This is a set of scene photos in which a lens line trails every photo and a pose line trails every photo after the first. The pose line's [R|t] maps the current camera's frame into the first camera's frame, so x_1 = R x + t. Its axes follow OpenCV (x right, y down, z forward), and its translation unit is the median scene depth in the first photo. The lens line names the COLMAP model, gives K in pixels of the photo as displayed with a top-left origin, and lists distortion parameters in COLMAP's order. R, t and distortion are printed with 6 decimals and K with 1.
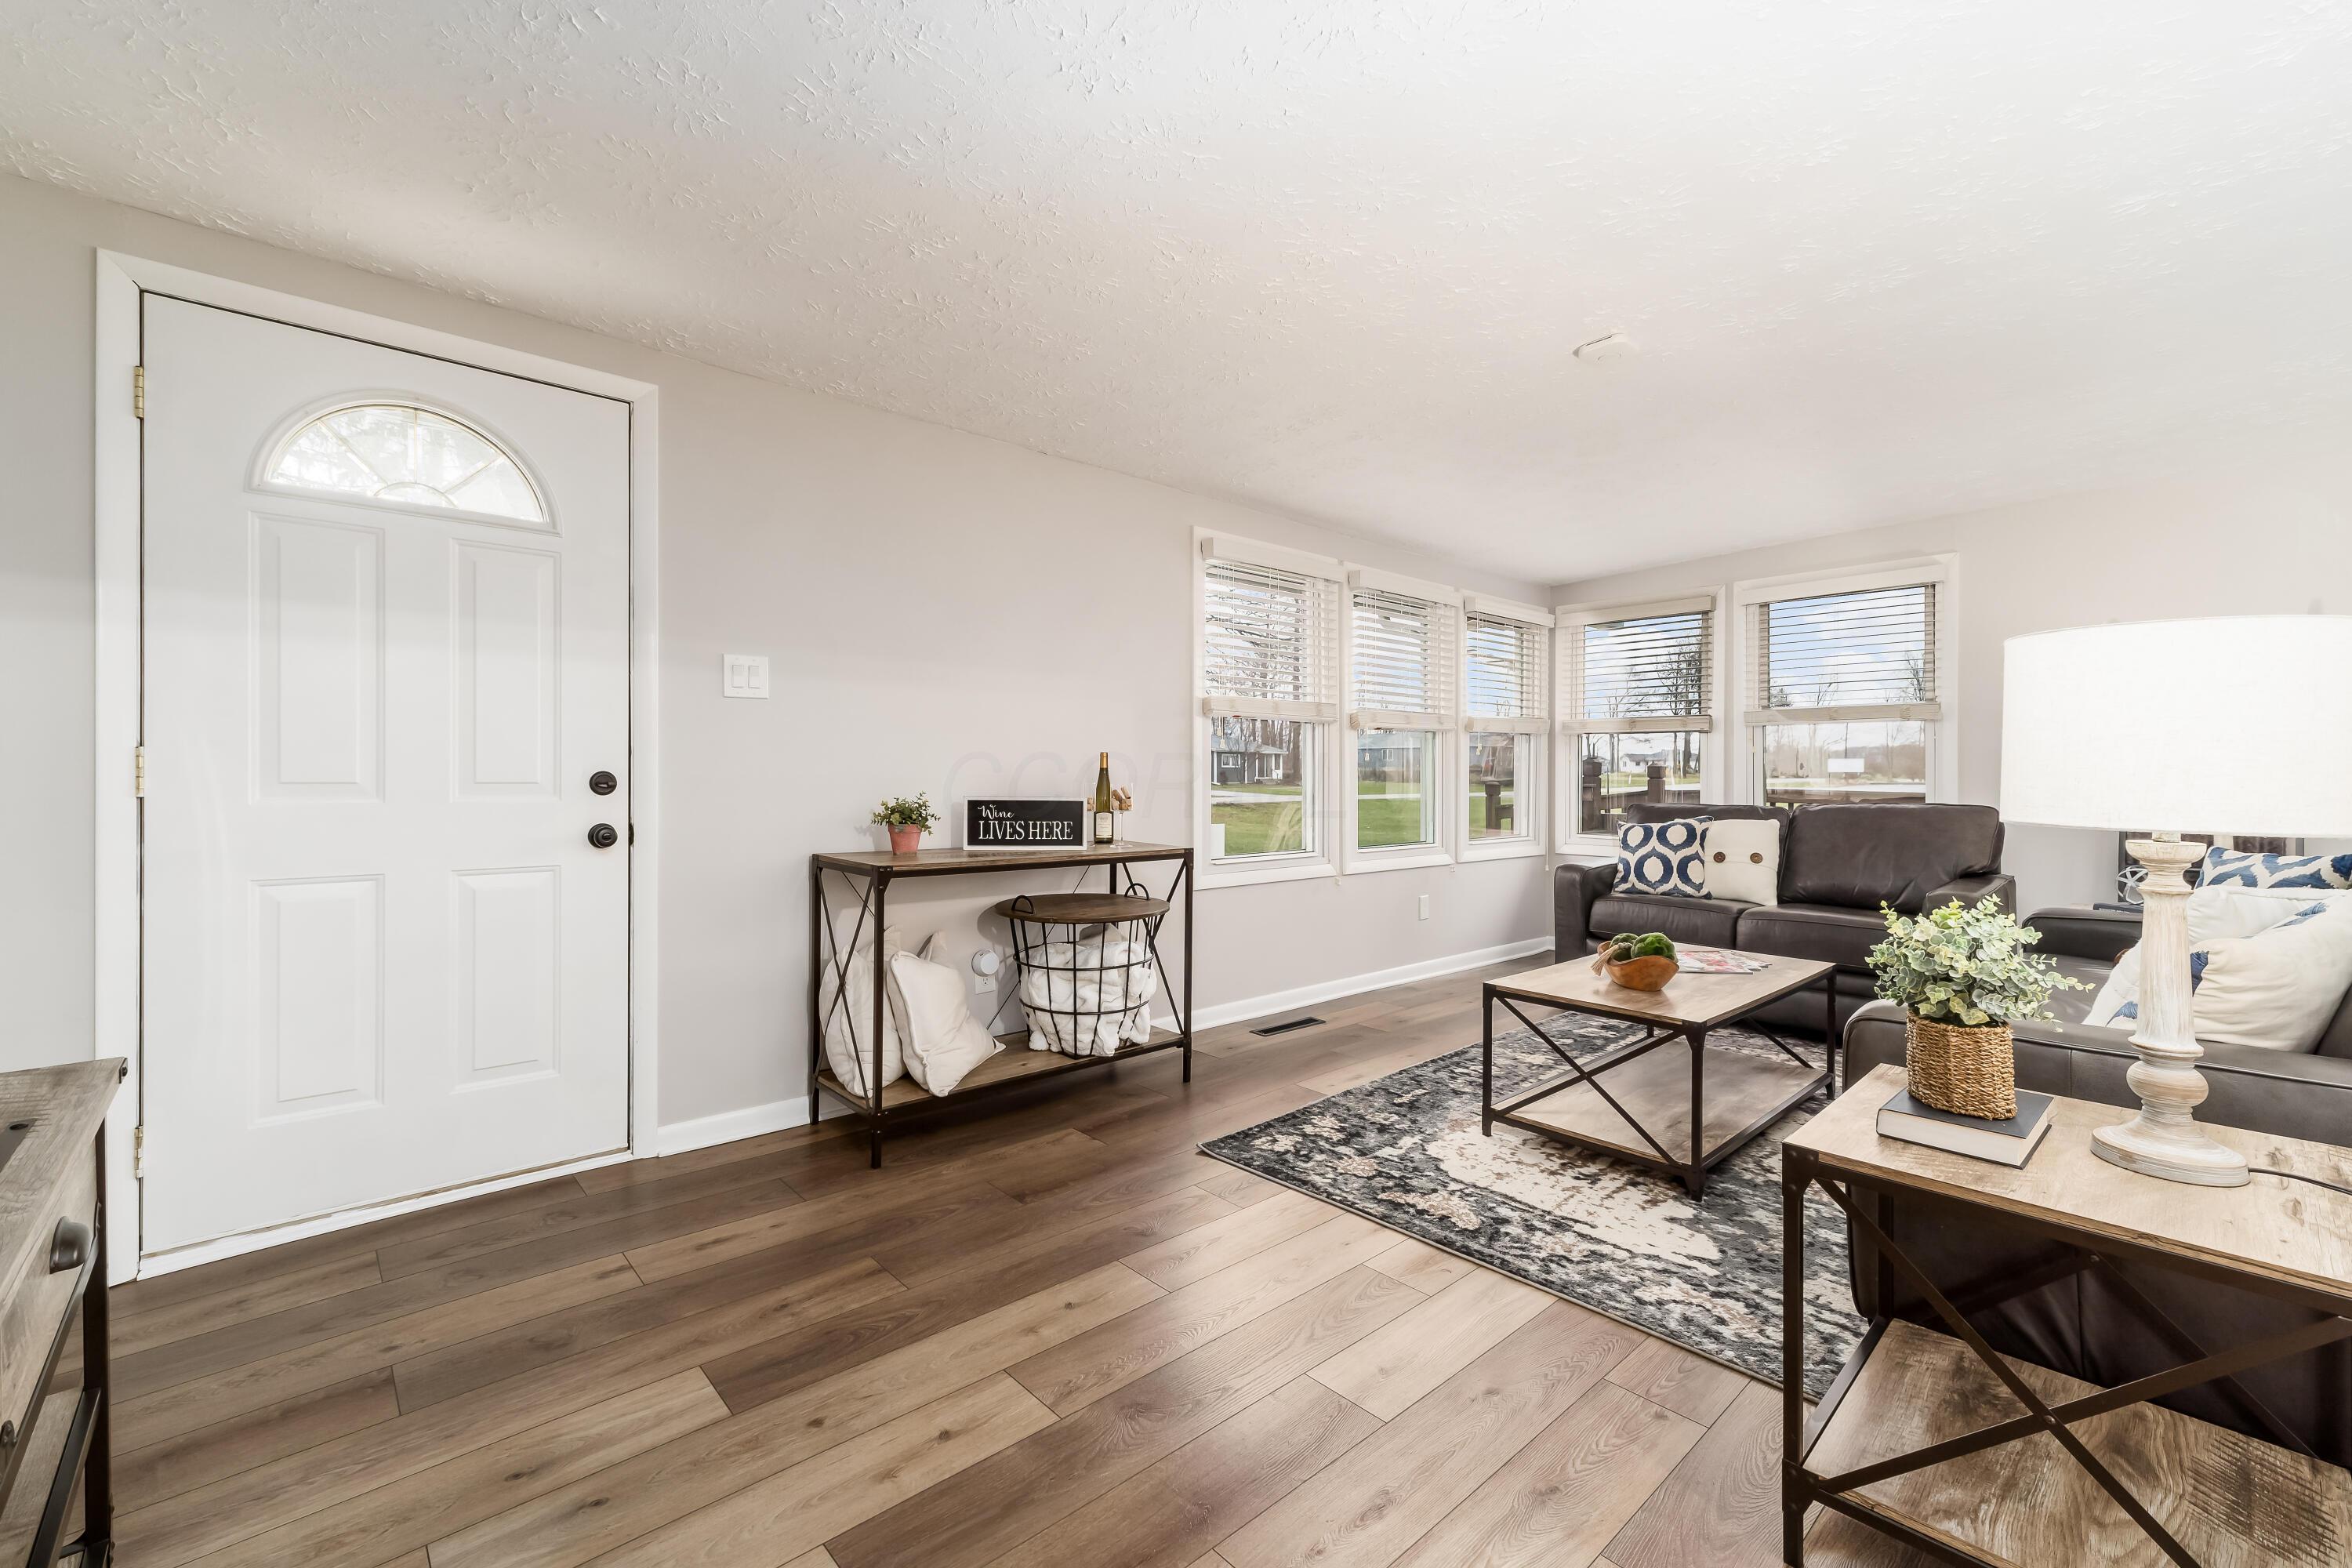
lens RADIAL K [[982.3, 0, 1142.2], [0, 982.3, 801.9], [0, 0, 1]] dist [0.000633, 0.000126]
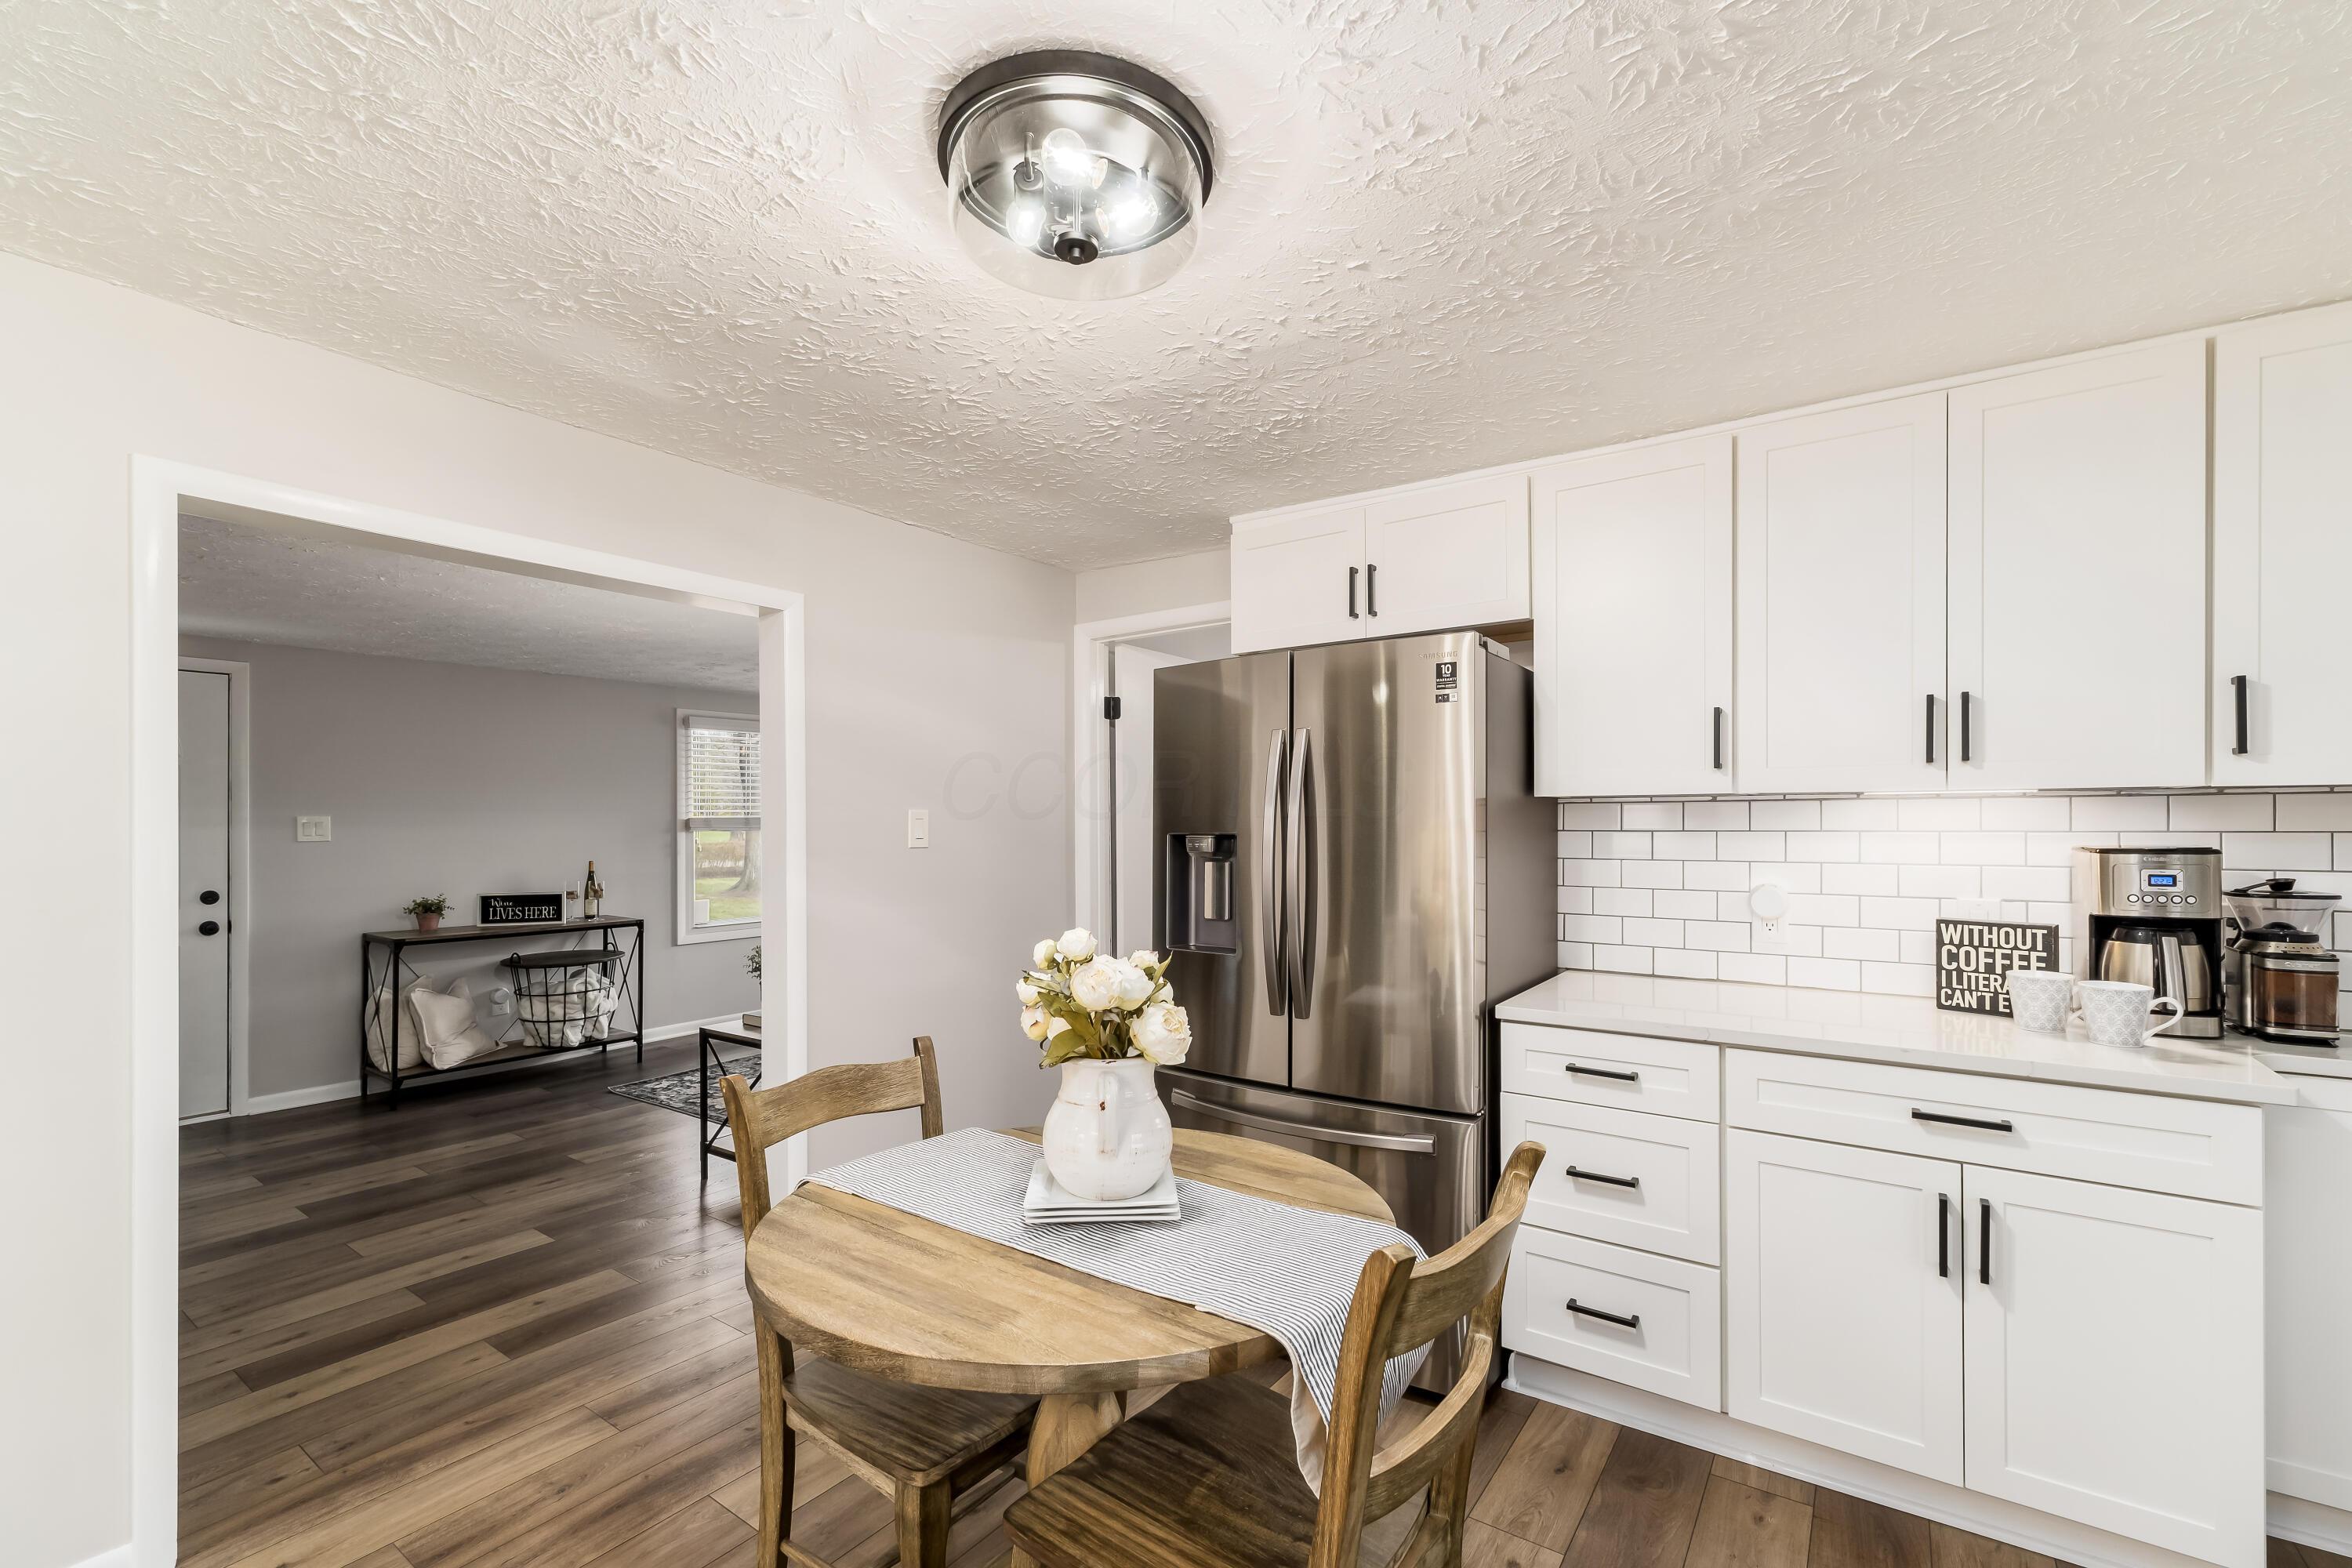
lens RADIAL K [[1010.8, 0, 1166.8], [0, 1010.8, 824.8], [0, 0, 1]] dist [0.003193, 0.000339]
pose [[0.975803, -0.015679, 0.218088, 0.640180], [0.021411, 0.999484, -0.023945, -0.061850], [-0.217600, 0.028035, 0.975635, -1.004543]]
